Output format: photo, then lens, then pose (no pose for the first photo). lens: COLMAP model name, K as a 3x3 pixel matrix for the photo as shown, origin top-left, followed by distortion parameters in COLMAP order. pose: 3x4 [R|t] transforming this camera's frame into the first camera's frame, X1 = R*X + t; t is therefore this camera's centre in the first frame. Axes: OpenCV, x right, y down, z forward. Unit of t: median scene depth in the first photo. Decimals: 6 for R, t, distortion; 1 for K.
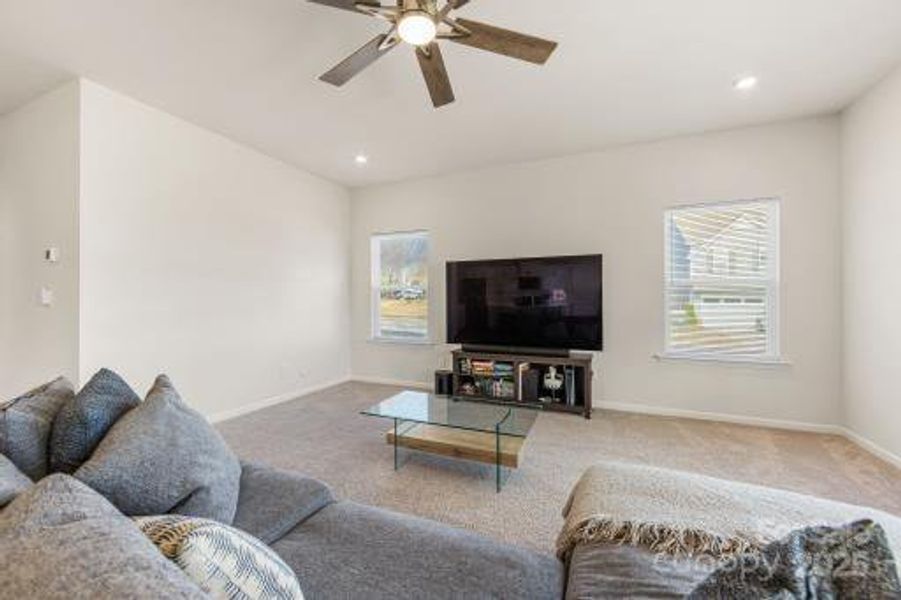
lens RADIAL K [[358.2, 0, 448.0], [0, 358.2, 301.1], [0, 0, 1]] dist [0.000134, -0.000016]
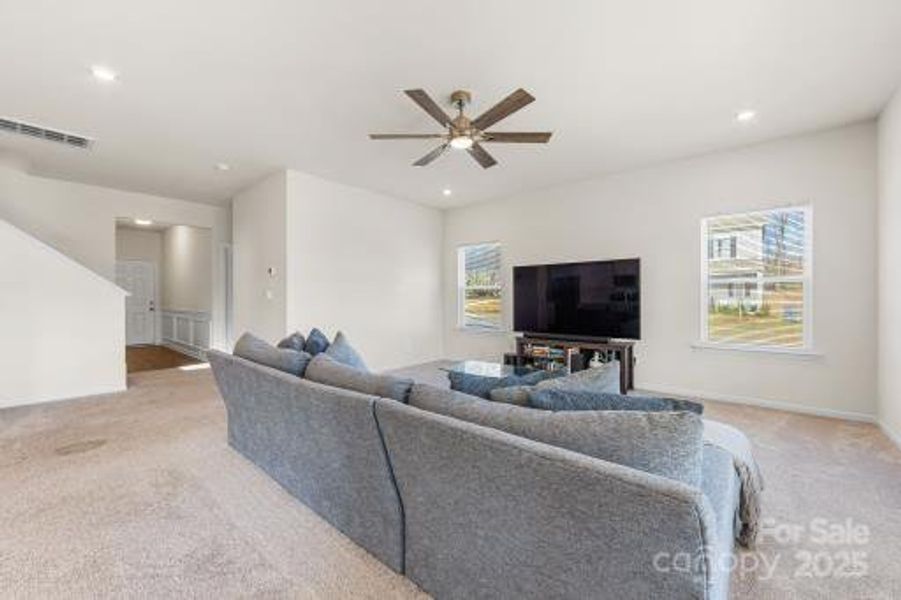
lens RADIAL K [[358.2, 0, 448.0], [0, 358.2, 301.1], [0, 0, 1]] dist [0.000134, -0.000016]
pose [[0.958897, 0.001535, -0.283750, 0.149190], [-0.000376, 0.999991, 0.004138, 0.006528], [0.283754, -0.003861, 0.958889, -0.302922]]
